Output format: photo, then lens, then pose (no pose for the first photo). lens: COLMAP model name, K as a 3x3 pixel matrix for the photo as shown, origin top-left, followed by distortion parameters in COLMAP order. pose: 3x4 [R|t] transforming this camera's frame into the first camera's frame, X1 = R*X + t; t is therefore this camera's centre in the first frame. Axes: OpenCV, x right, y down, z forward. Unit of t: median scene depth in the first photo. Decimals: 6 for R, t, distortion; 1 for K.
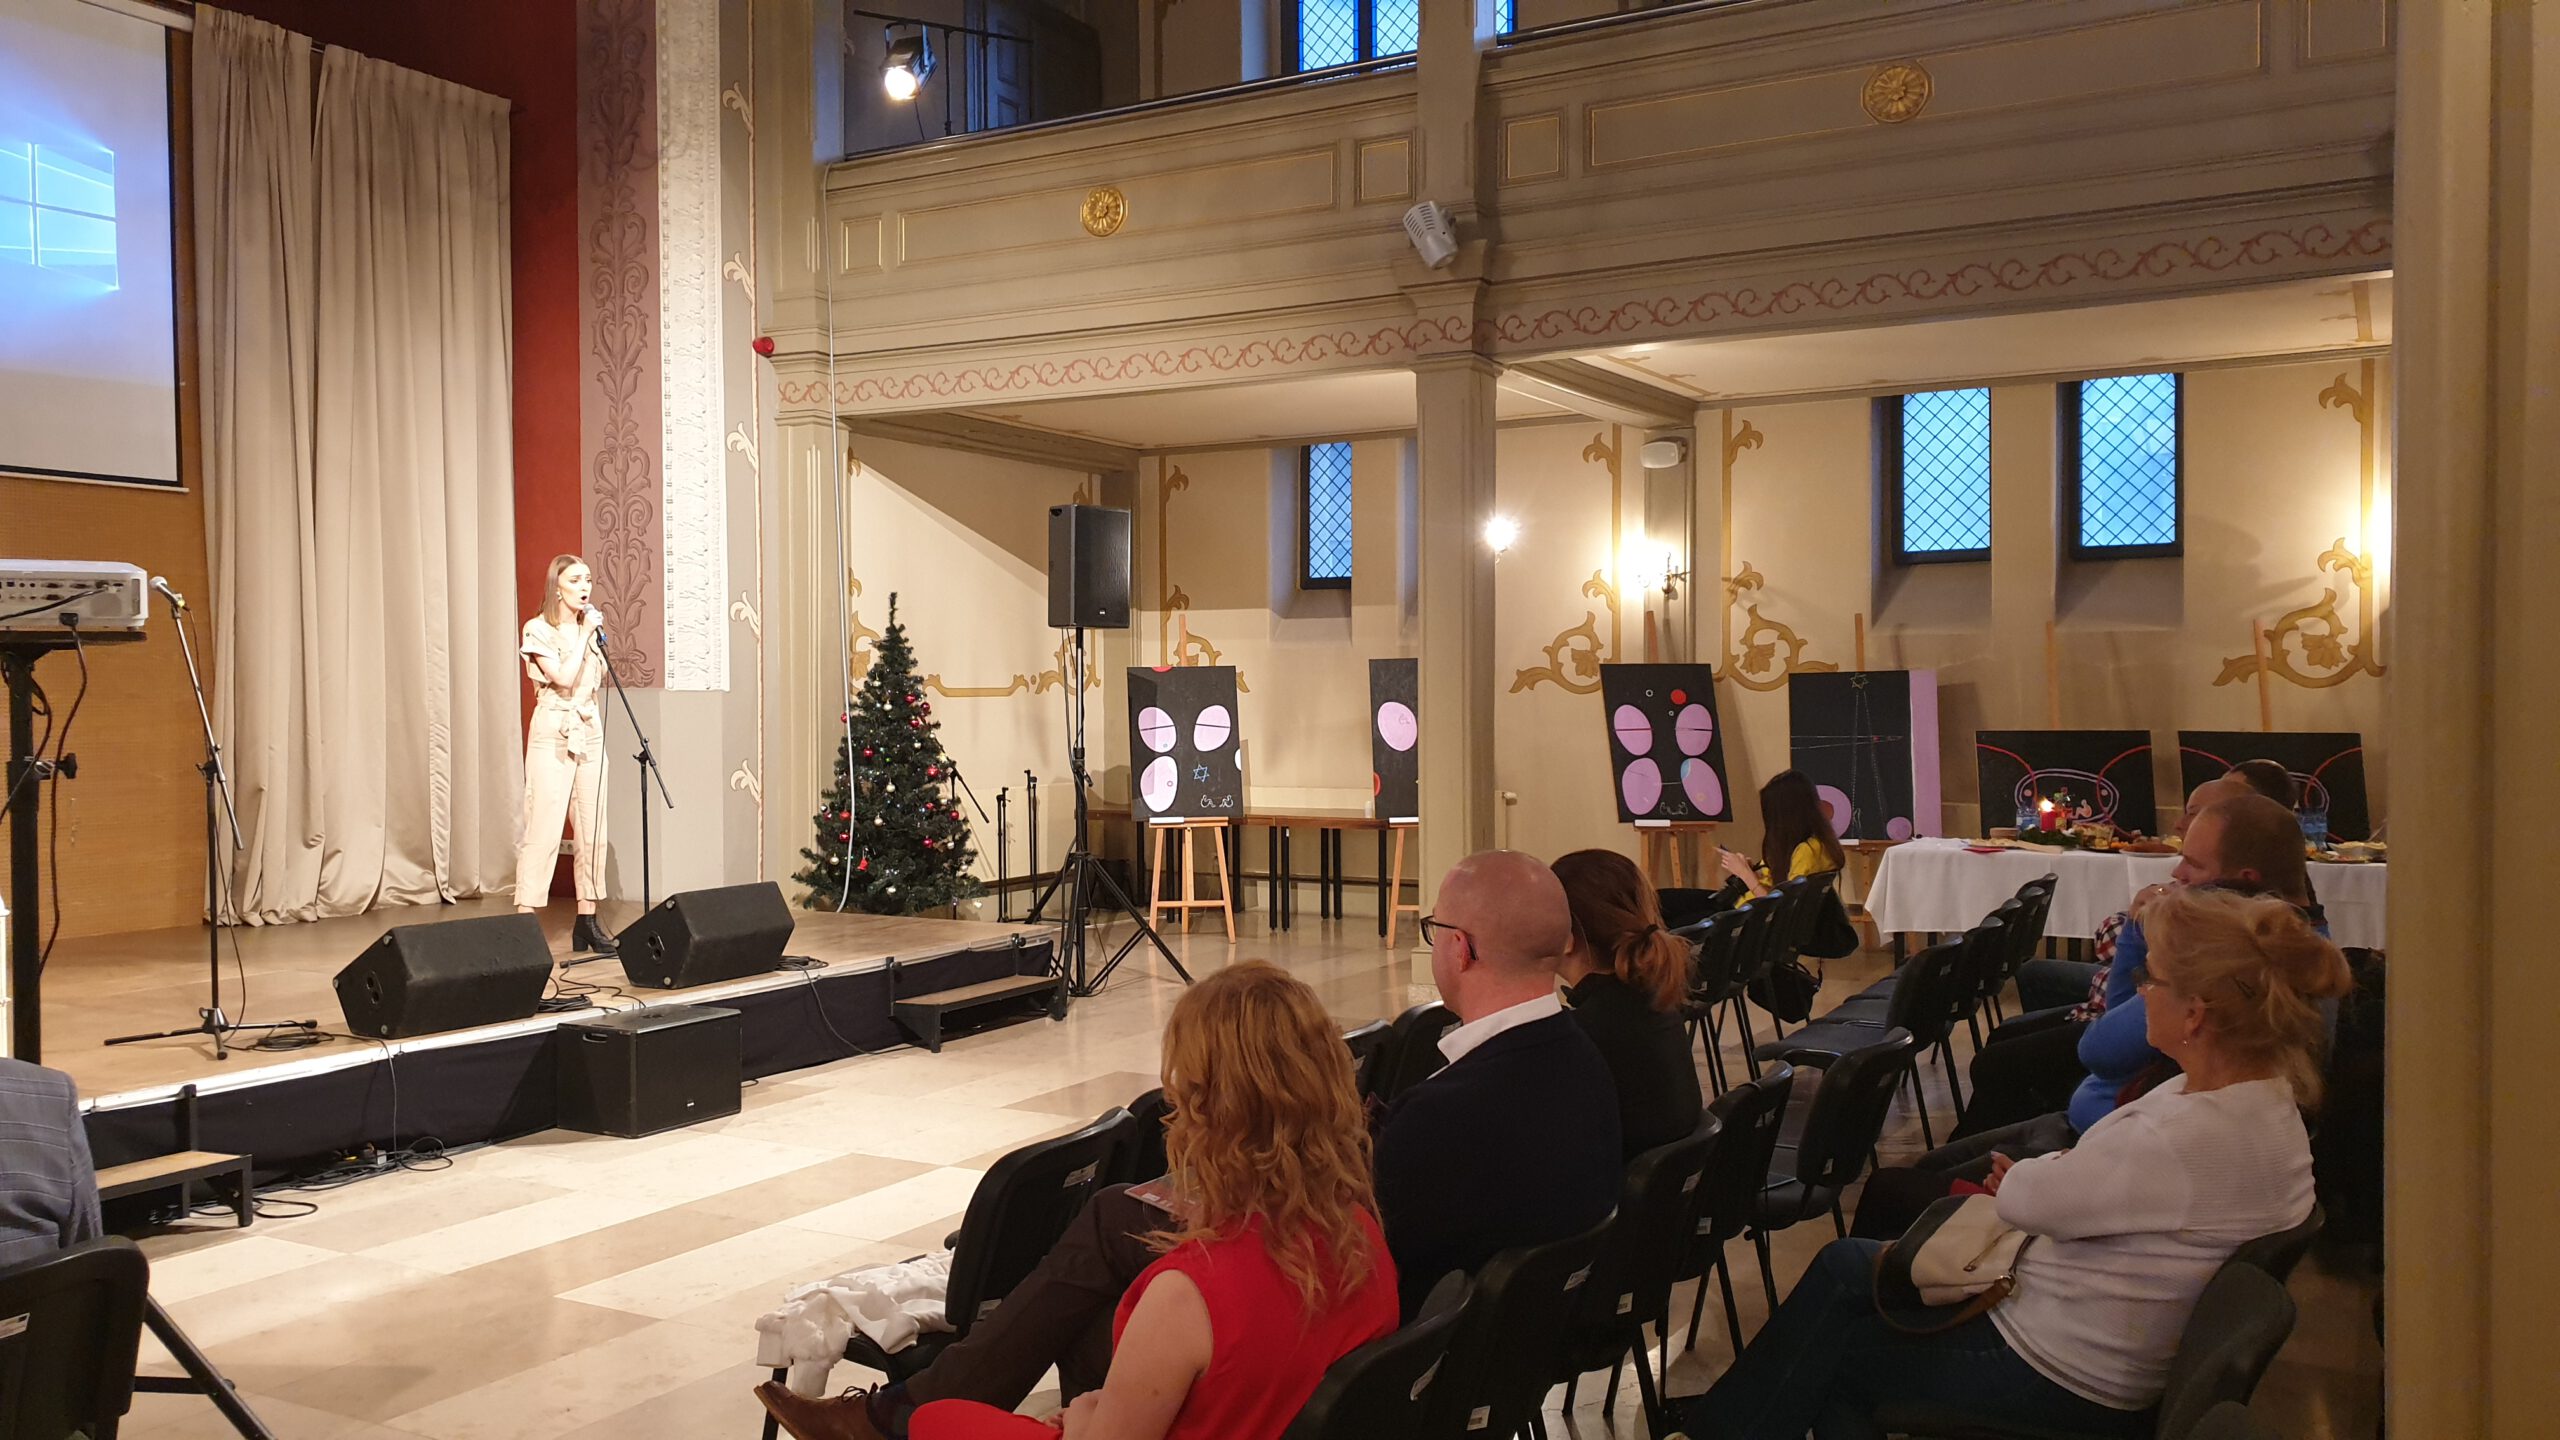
lens RADIAL K [[2042.0, 0, 1280.0], [0, 2042.0, 720.0], [0, 0, 1]] dist [0.086280, -0.004068]
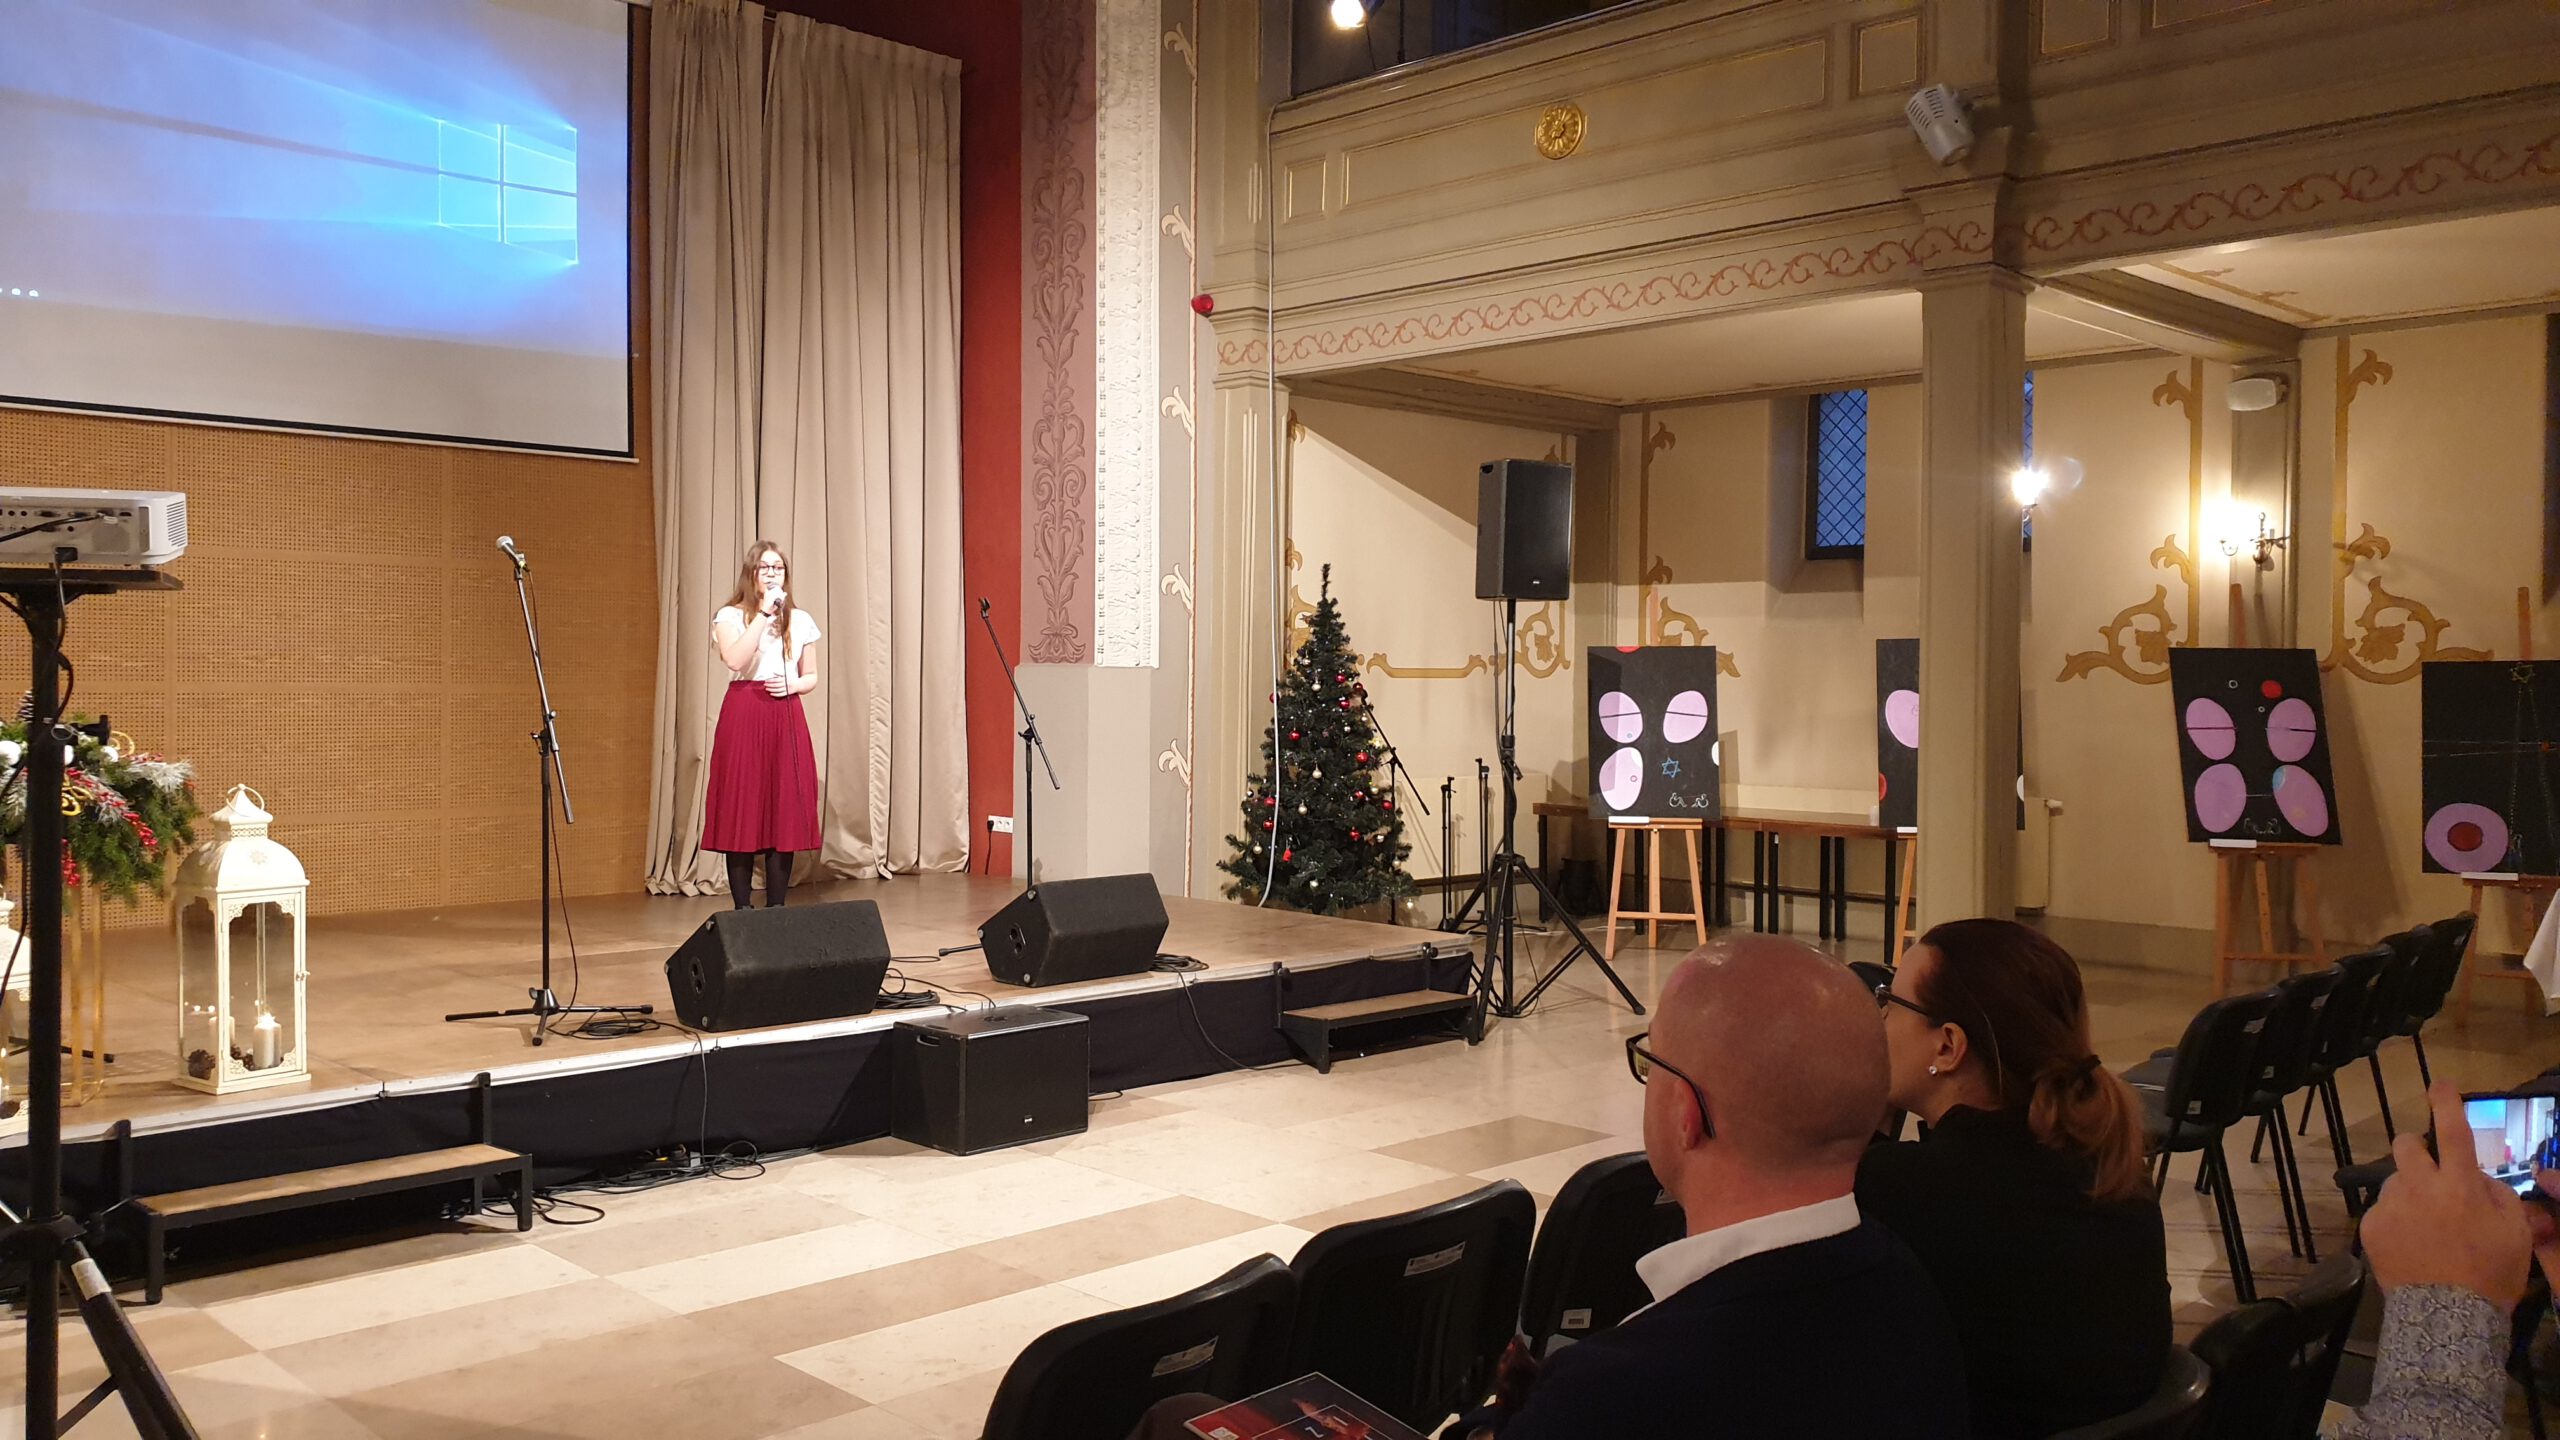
lens RADIAL K [[2003.9, 0, 1270.5], [0, 2003.9, 710.4], [0, 0, 1]] dist [0.191732, -0.400691]
pose [[0.962029, 0.018172, -0.272341, 0.036904], [-0.017653, 0.999835, 0.004353, 0.000682], [0.272376, 0.000620, 0.962191, 0.119051]]
